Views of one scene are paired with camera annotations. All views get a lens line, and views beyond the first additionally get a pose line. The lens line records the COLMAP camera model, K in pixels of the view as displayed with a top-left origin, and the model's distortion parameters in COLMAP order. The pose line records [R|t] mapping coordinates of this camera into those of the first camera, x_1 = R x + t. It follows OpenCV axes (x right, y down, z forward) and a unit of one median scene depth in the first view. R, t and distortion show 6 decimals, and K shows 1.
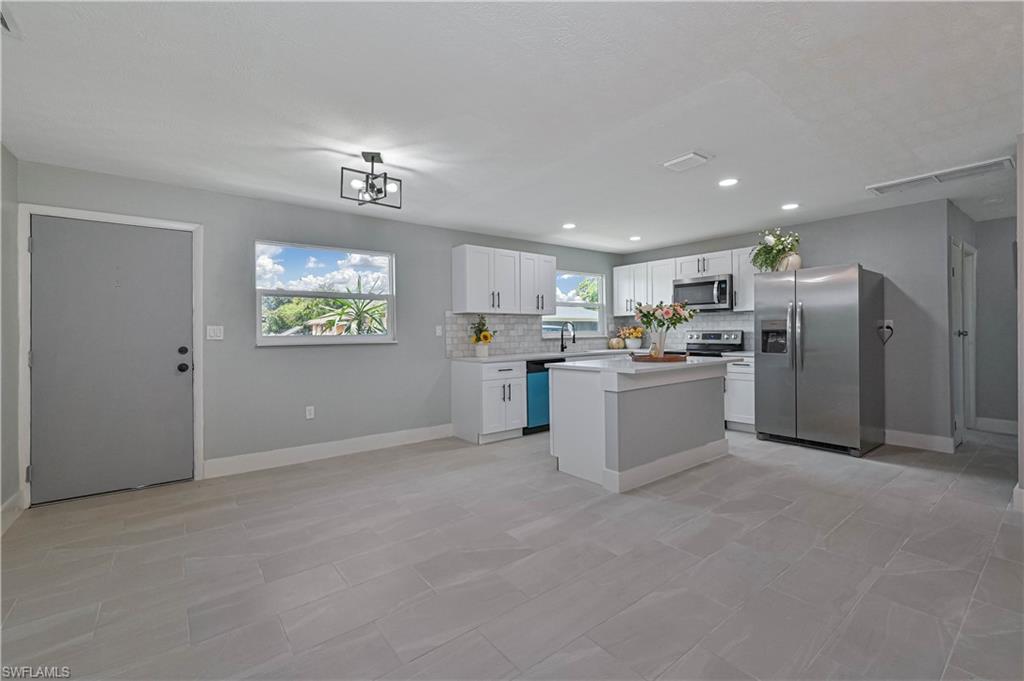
lens RADIAL K [[440.6, 0, 513.3], [0, 440.6, 336.1], [0, 0, 1]] dist [0.002384, -0.000223]
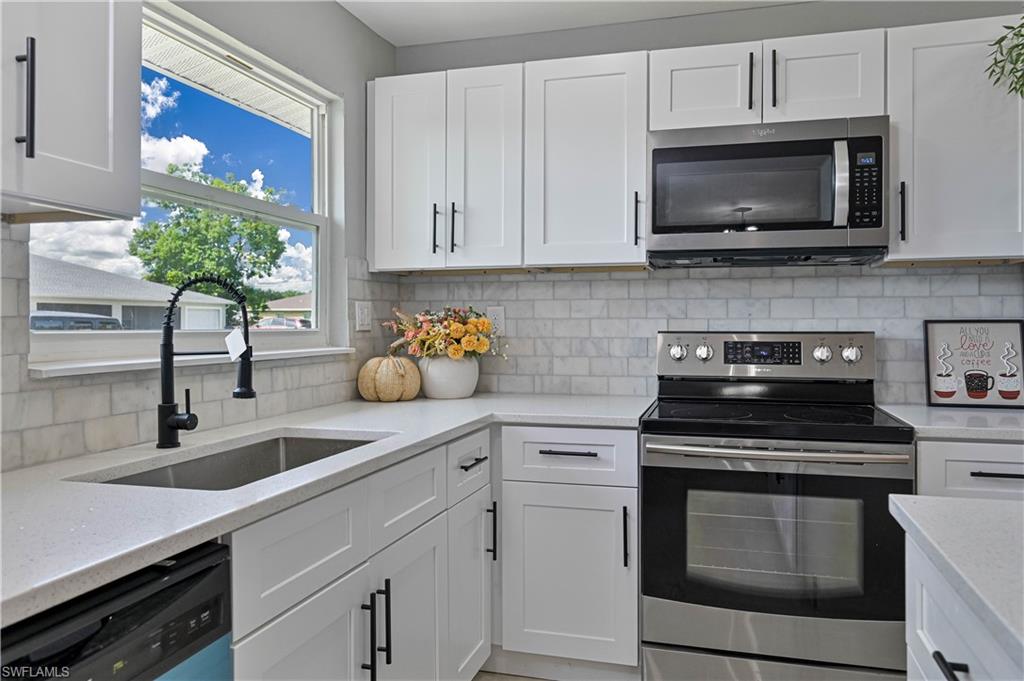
lens RADIAL K [[724.7, 0, 515.9], [0, 724.7, 330.9], [0, 0, 1]] dist [0.000480, 0.000469]
pose [[0.803065, 0.007072, 0.595850, 0.050496], [-0.003616, 0.999969, -0.006994, -0.008454], [-0.595881, 0.003463, 0.803066, 0.686093]]
